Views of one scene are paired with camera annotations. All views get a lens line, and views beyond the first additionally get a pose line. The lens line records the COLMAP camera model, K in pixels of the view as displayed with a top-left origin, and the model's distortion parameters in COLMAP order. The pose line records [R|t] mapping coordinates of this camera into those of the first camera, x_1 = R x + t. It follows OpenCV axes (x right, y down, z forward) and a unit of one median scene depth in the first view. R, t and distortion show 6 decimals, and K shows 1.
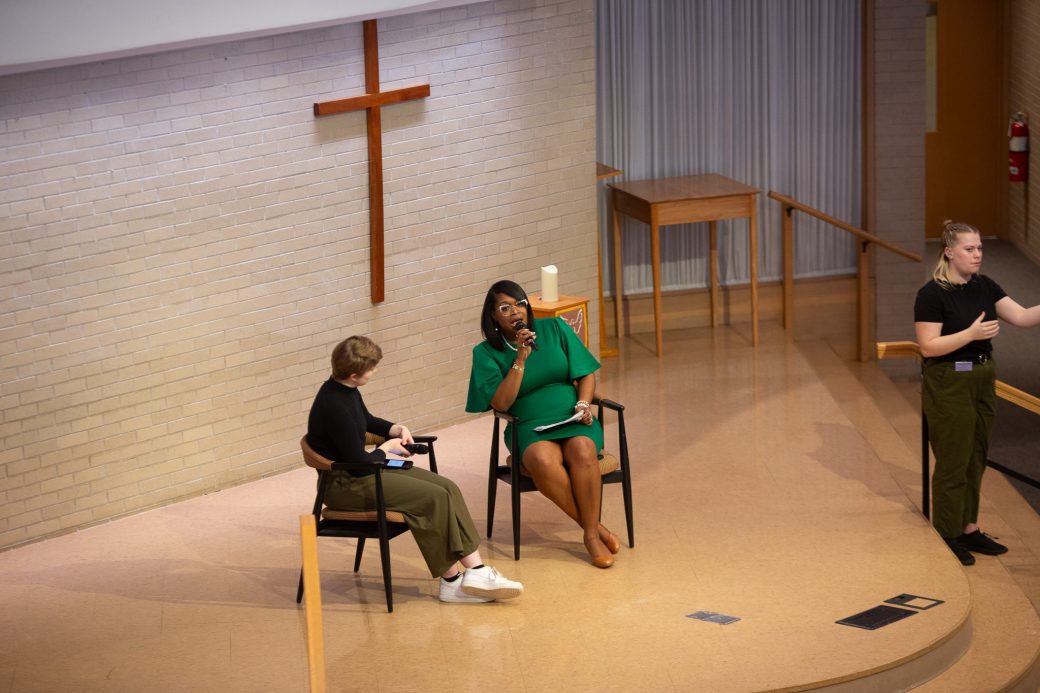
lens RADIAL K [[3669.9, 0, 520.7], [0, 3669.9, 345.0], [0, 0, 1]] dist [0.085922, 3.031152]
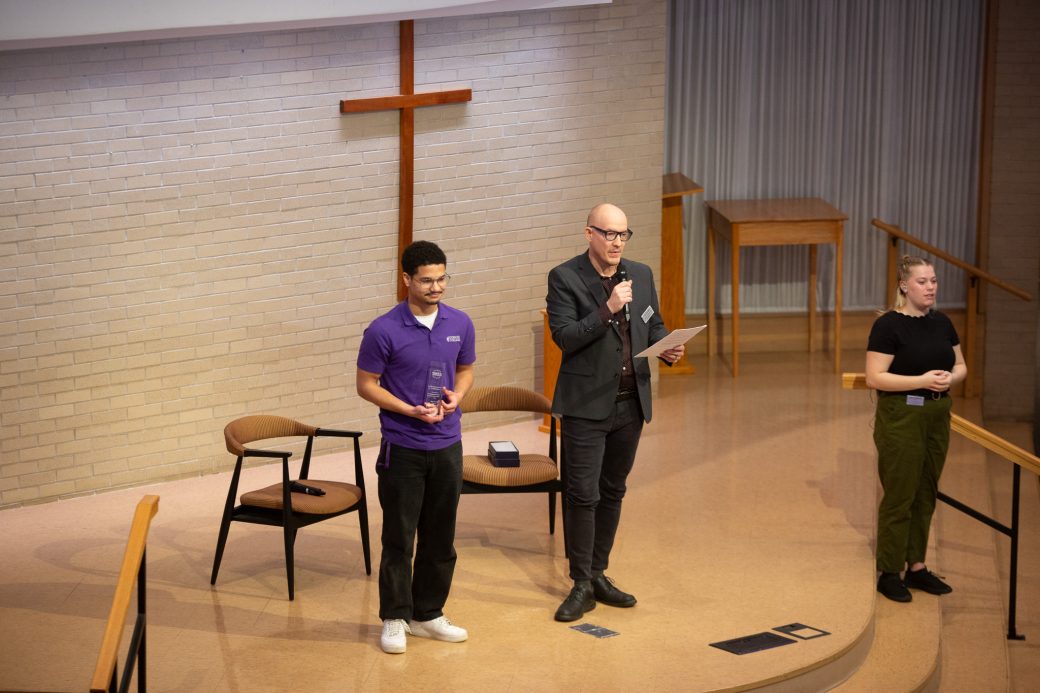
lens RADIAL K [[3669.9, 0, 520.7], [0, 3669.9, 345.0], [0, 0, 1]] dist [0.085922, 3.031152]
pose [[0.984641, 0.068610, -0.160545, 0.162421], [-0.069404, 0.997588, 0.000663, -0.002420], [0.160203, 0.010489, 0.987028, 0.005435]]
